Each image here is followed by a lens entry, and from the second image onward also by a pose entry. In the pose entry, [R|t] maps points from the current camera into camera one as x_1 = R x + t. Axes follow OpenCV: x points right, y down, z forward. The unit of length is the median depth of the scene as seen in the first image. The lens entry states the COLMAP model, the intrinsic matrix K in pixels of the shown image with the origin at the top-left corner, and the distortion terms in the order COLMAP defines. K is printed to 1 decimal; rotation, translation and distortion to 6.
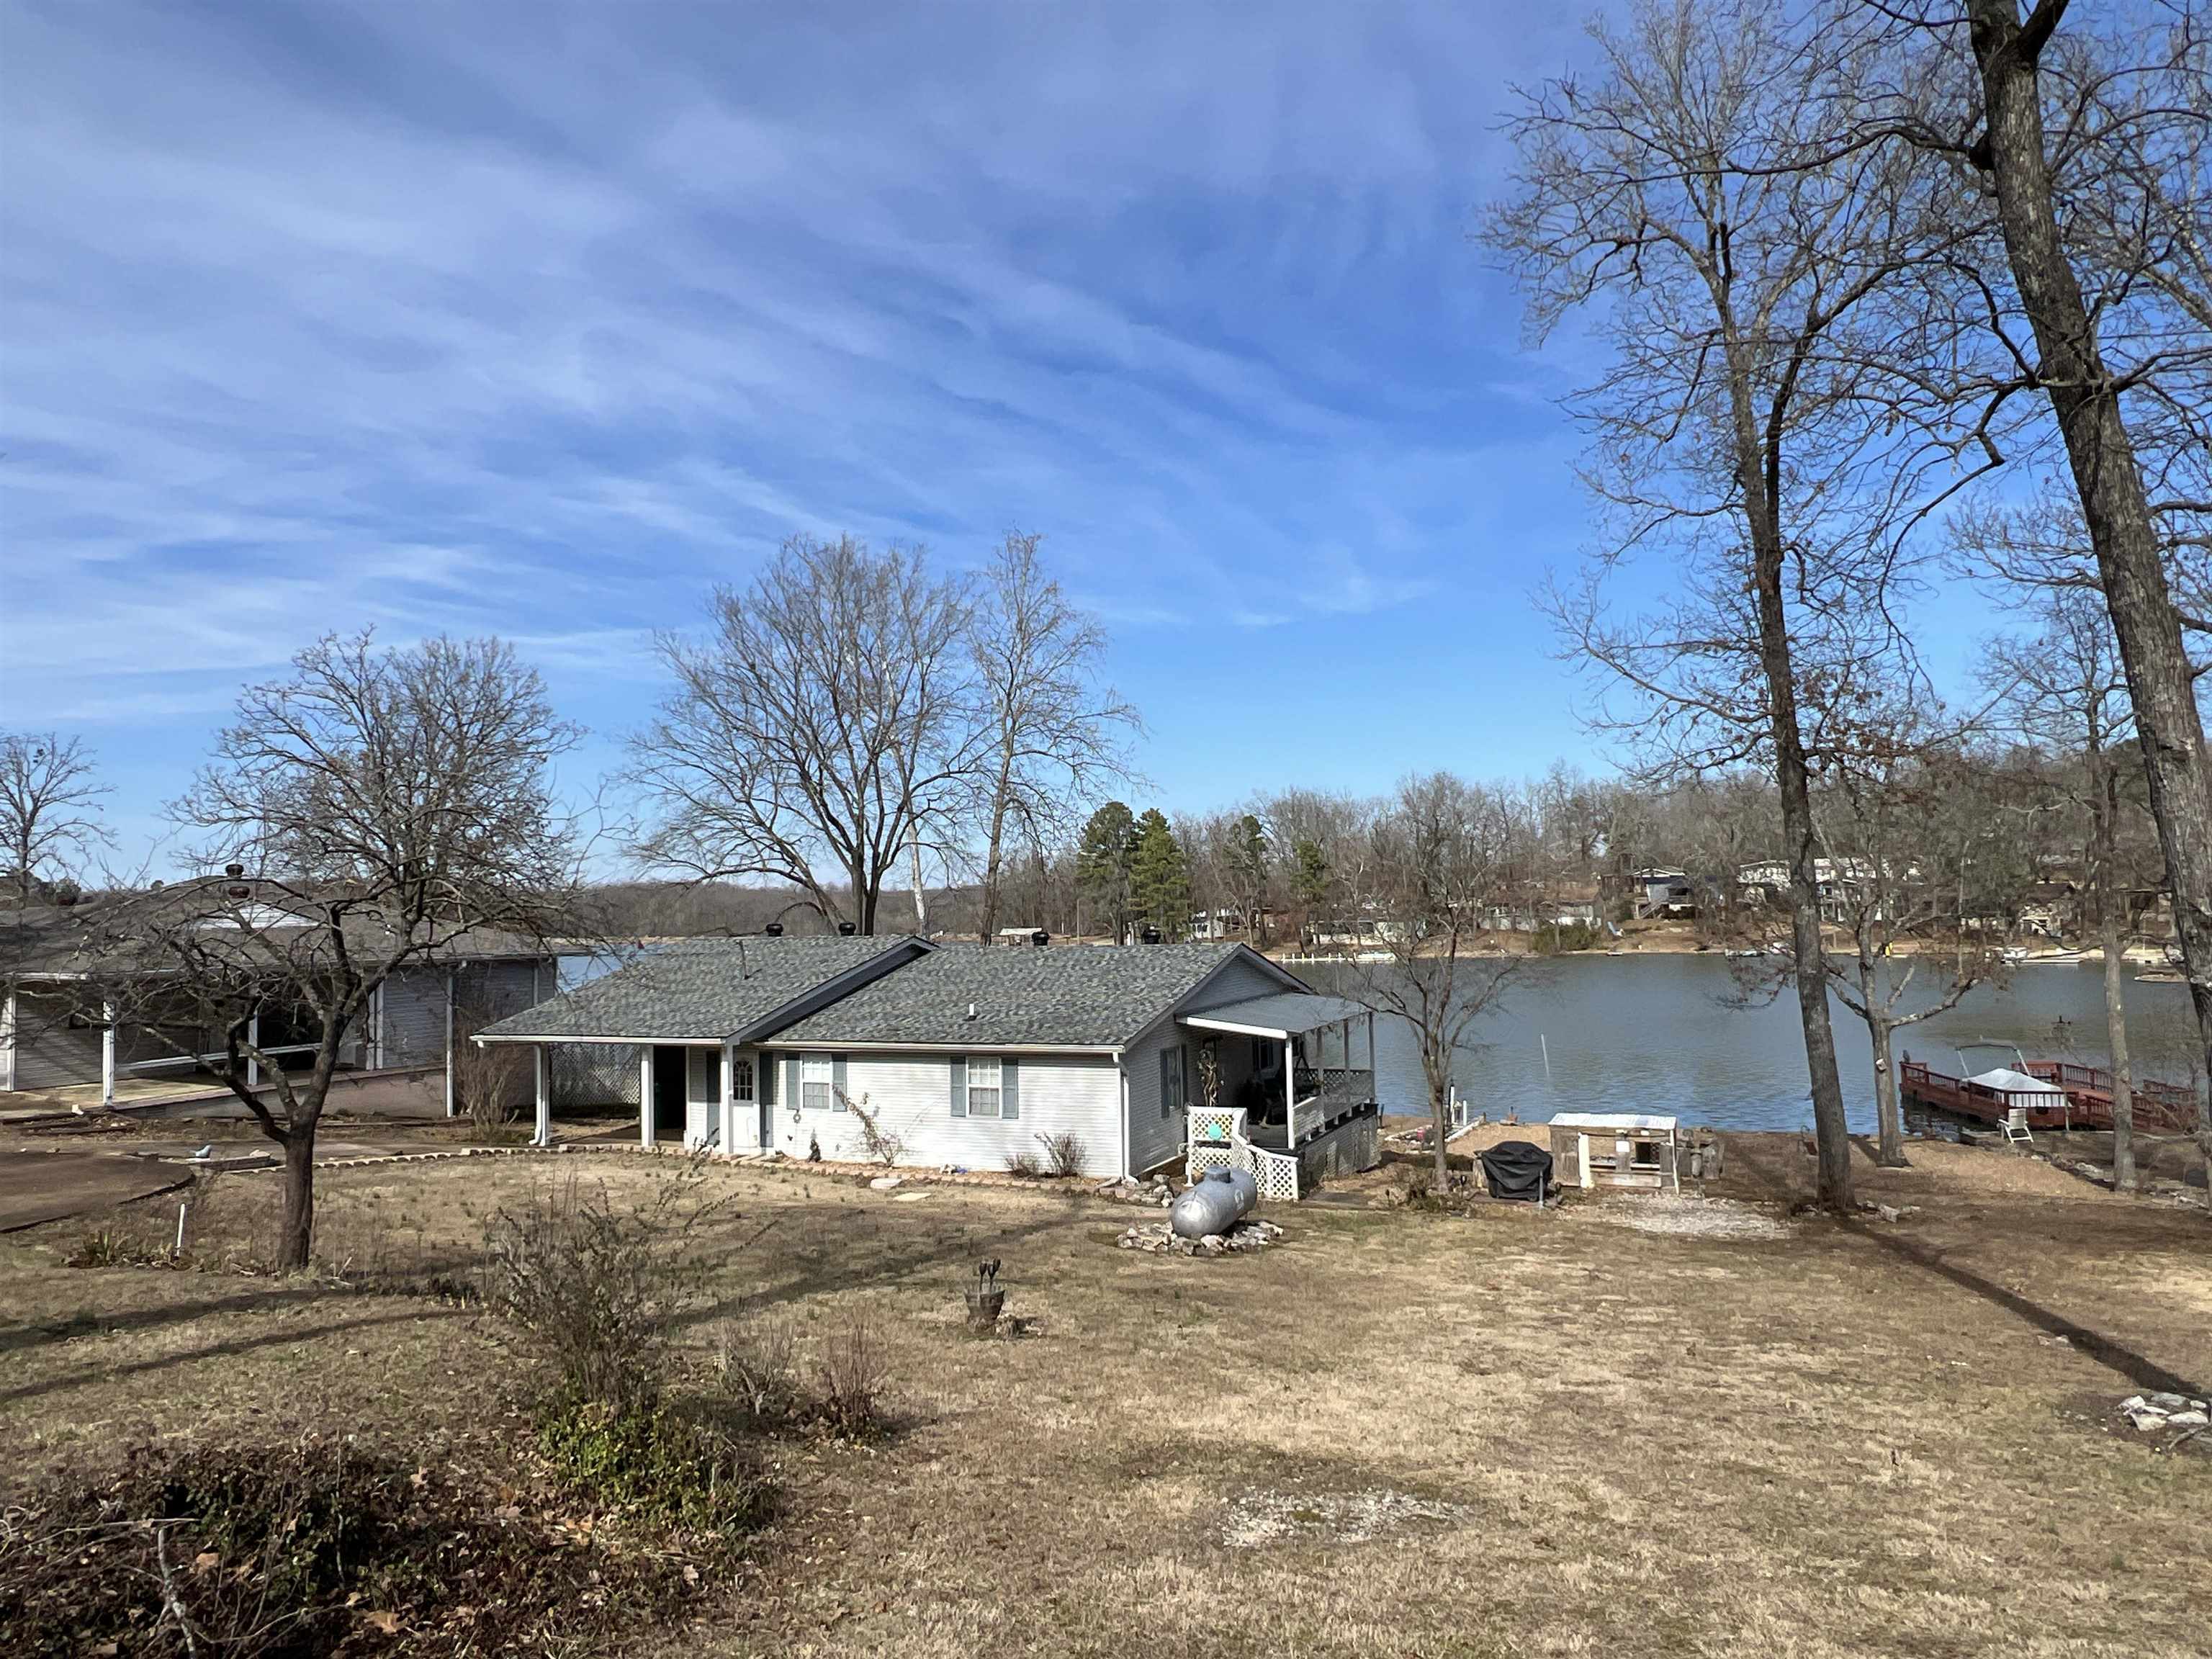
lens RADIAL K [[1456.3, 0, 1111.8], [0, 1456.3, 817.1], [0, 0, 1]] dist [0.002829, -0.000184]
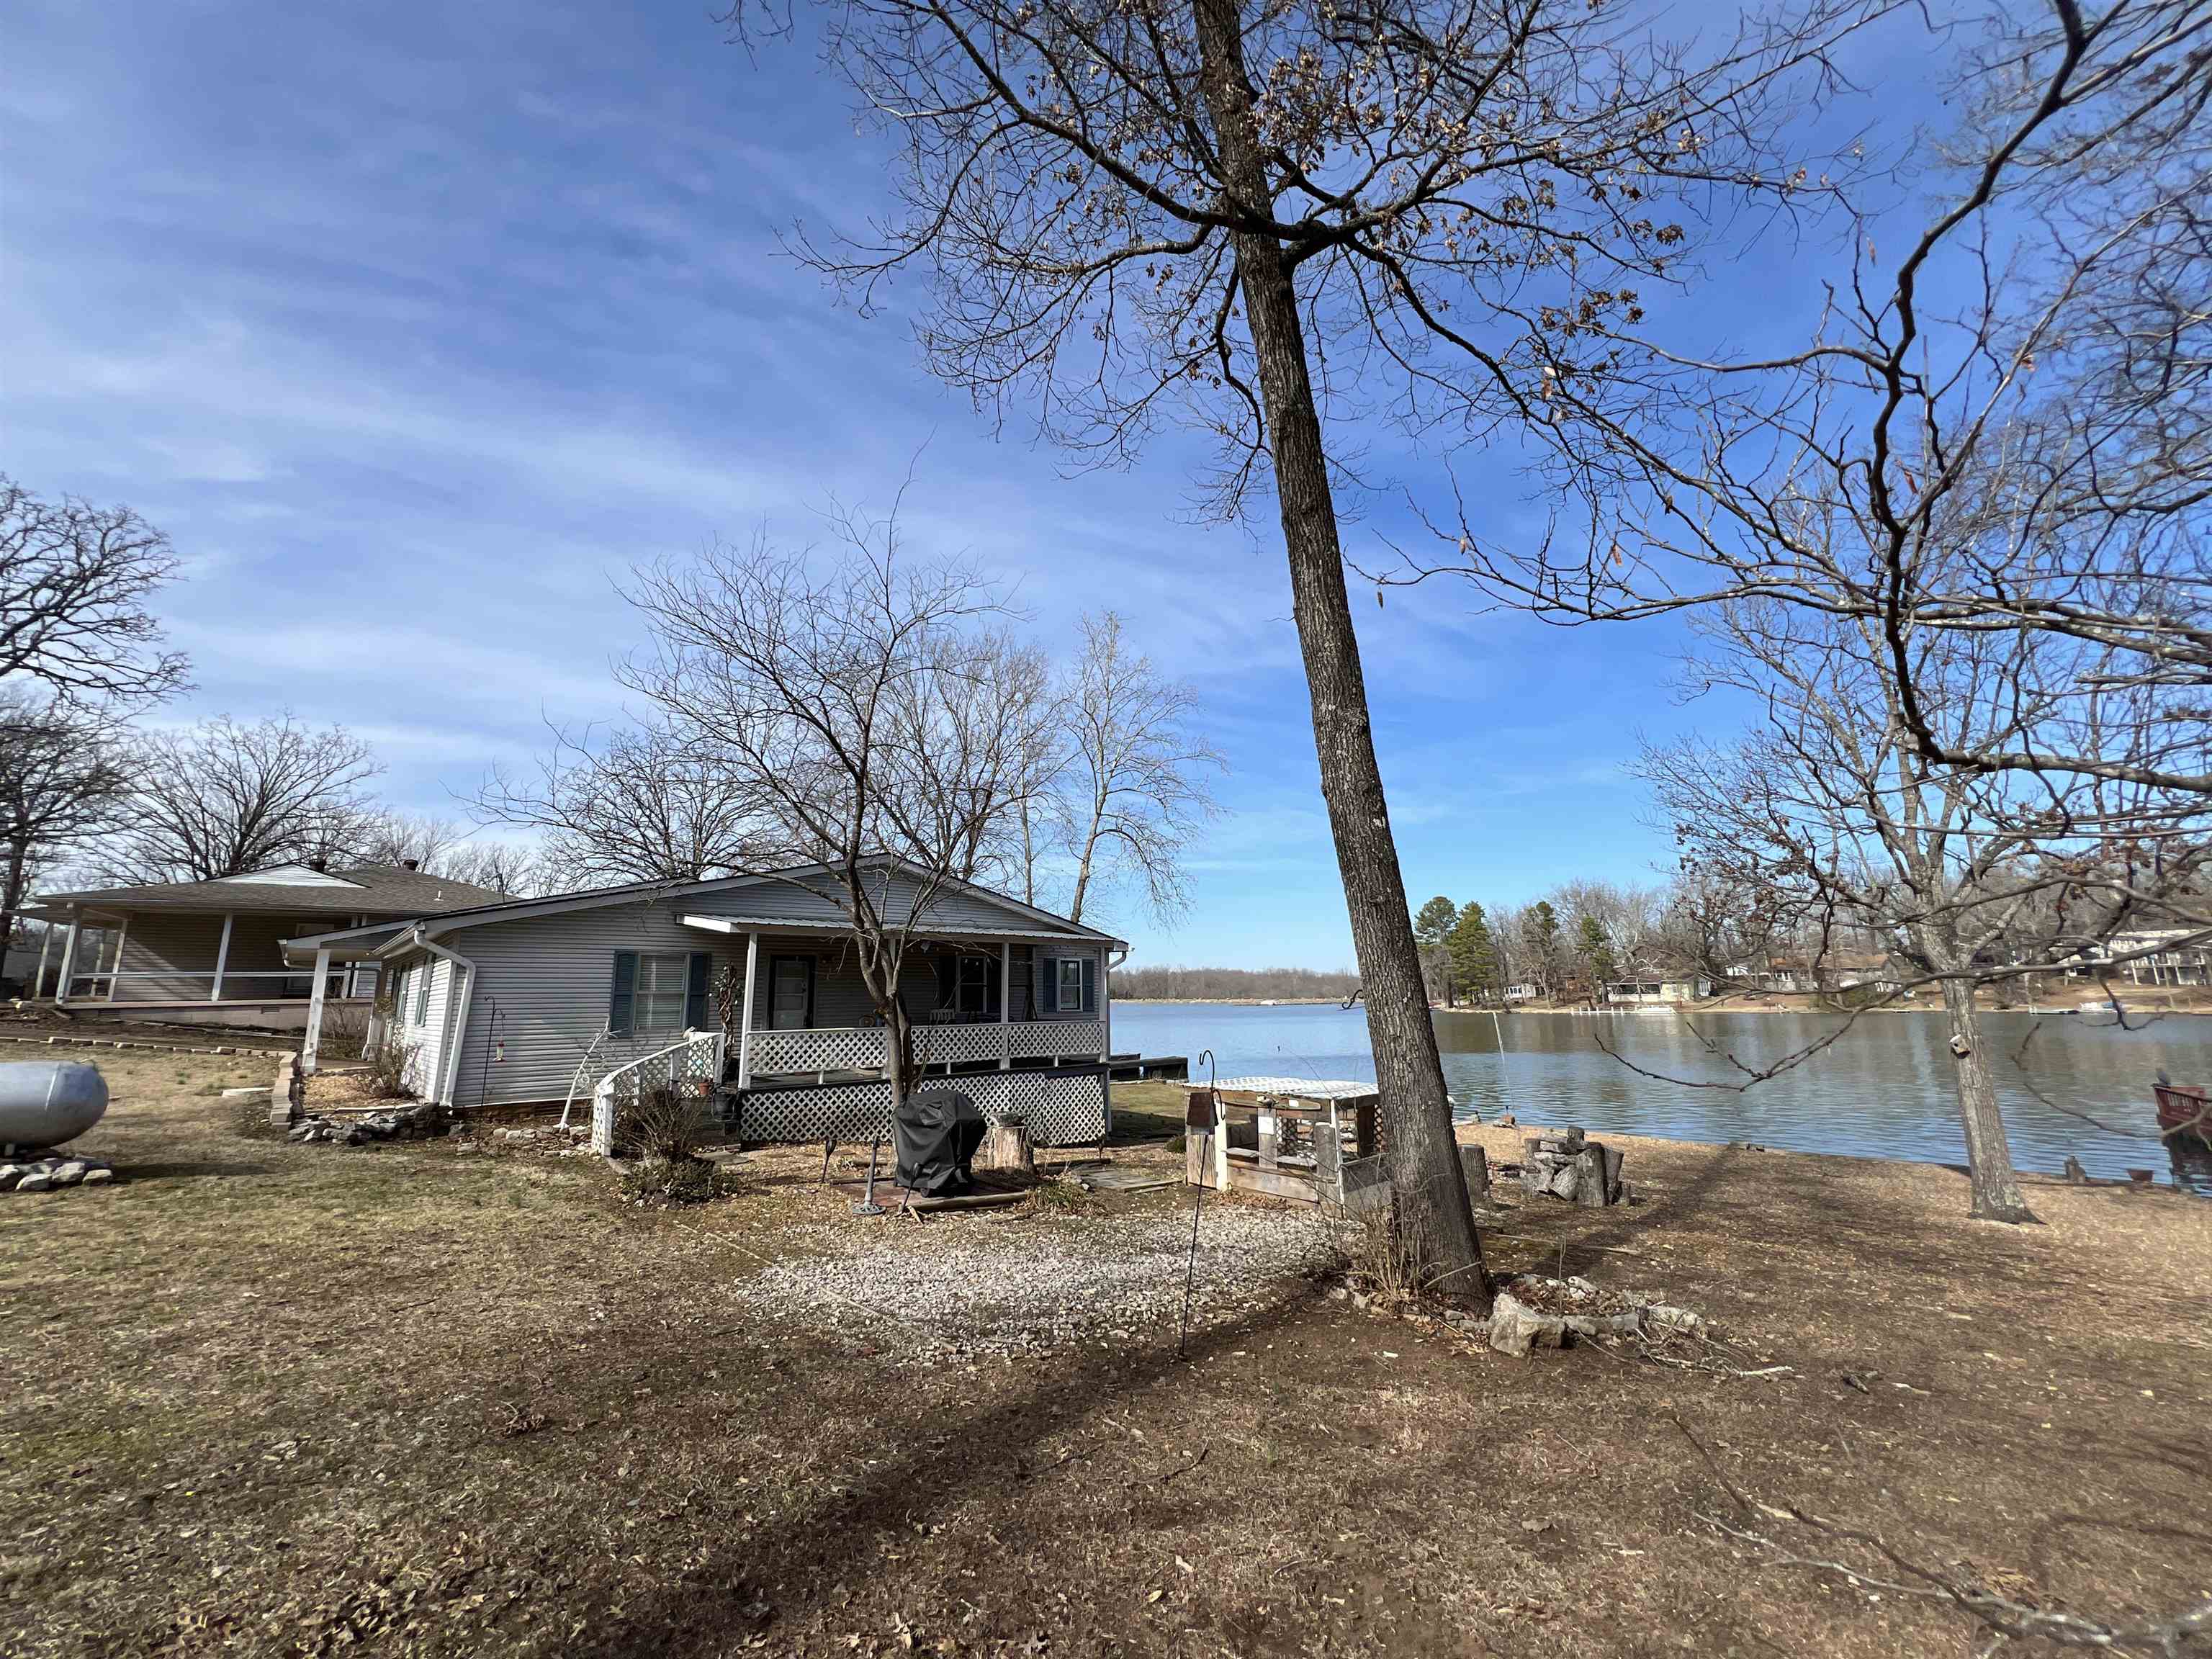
lens RADIAL K [[884.8, 0, 1096.6], [0, 884.8, 826.2], [0, 0, 1]] dist [-0.001522, 0.000270]
pose [[0.906353, -0.067104, -0.417159, 0.457795], [0.017070, 0.992317, -0.122536, 0.151697], [0.422177, 0.103940, 0.900535, 0.646806]]
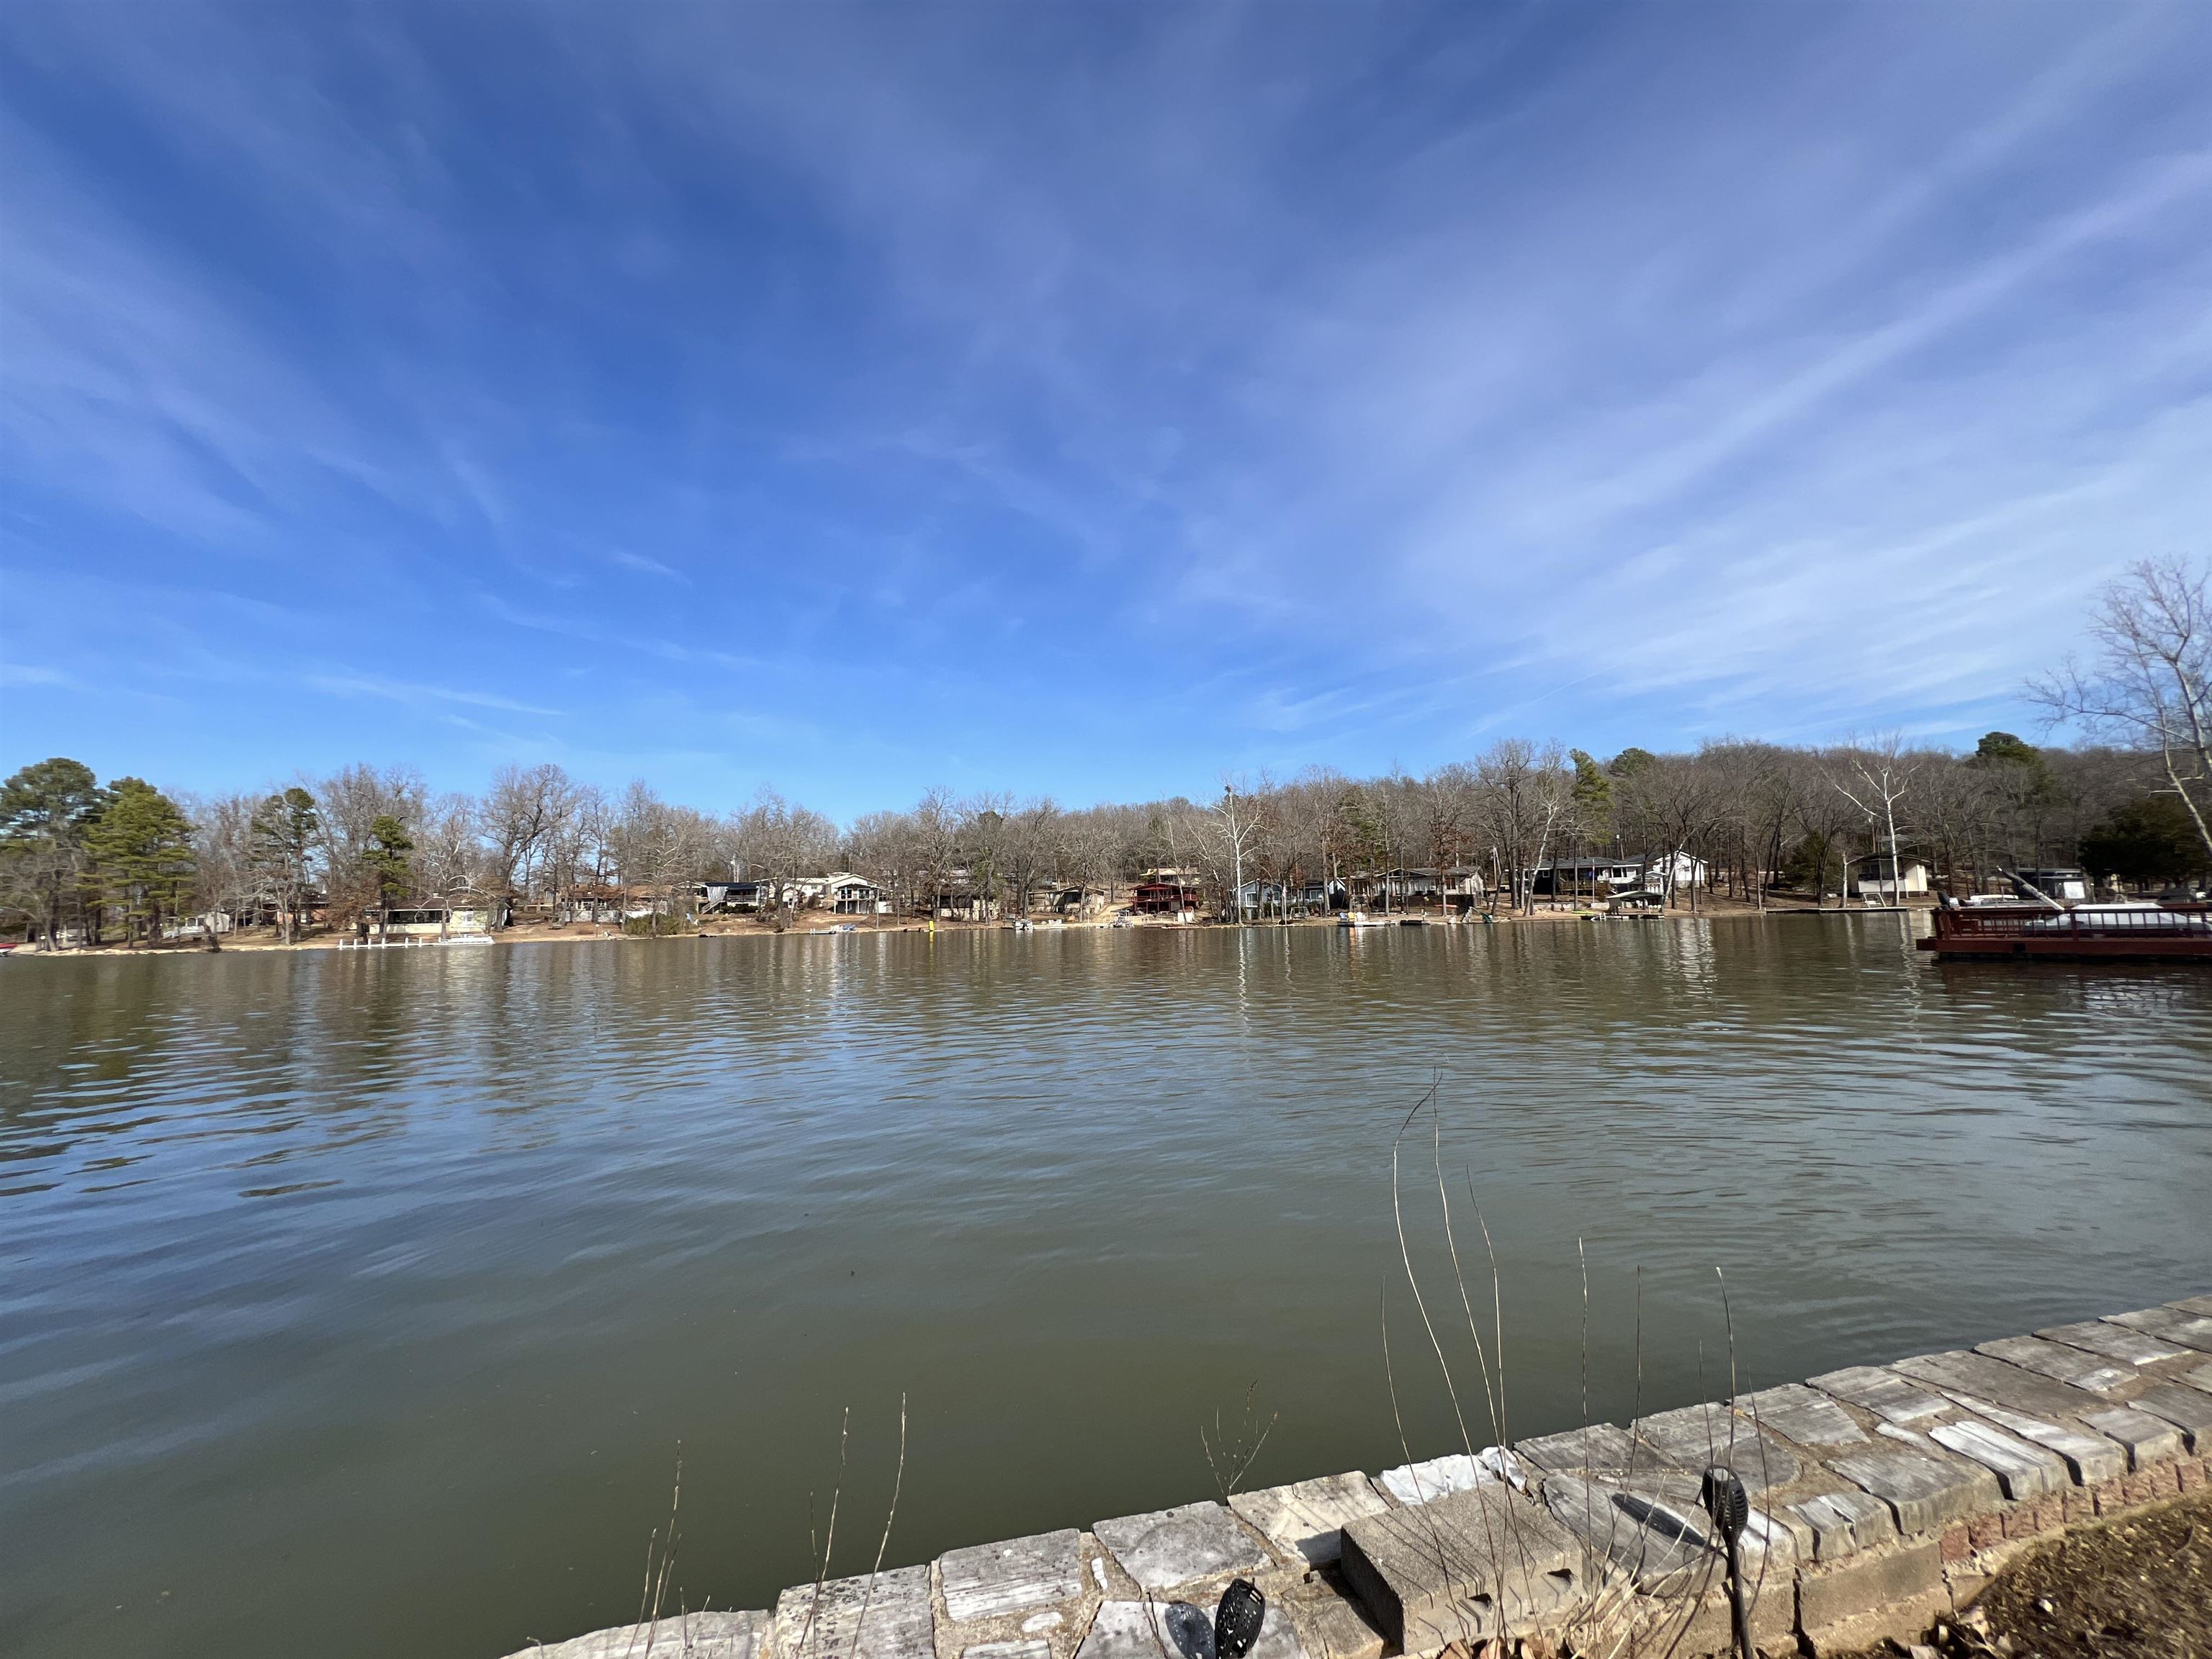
lens RADIAL K [[882.7, 0, 1097.5], [0, 882.7, 824.6], [0, 0, 1]] dist [0.000094, 0.000169]
pose [[0.629830, 0.093156, 0.771126, -0.083962], [-0.040948, 0.995384, -0.086803, 0.325808], [-0.775653, 0.023095, 0.630737, 1.873845]]
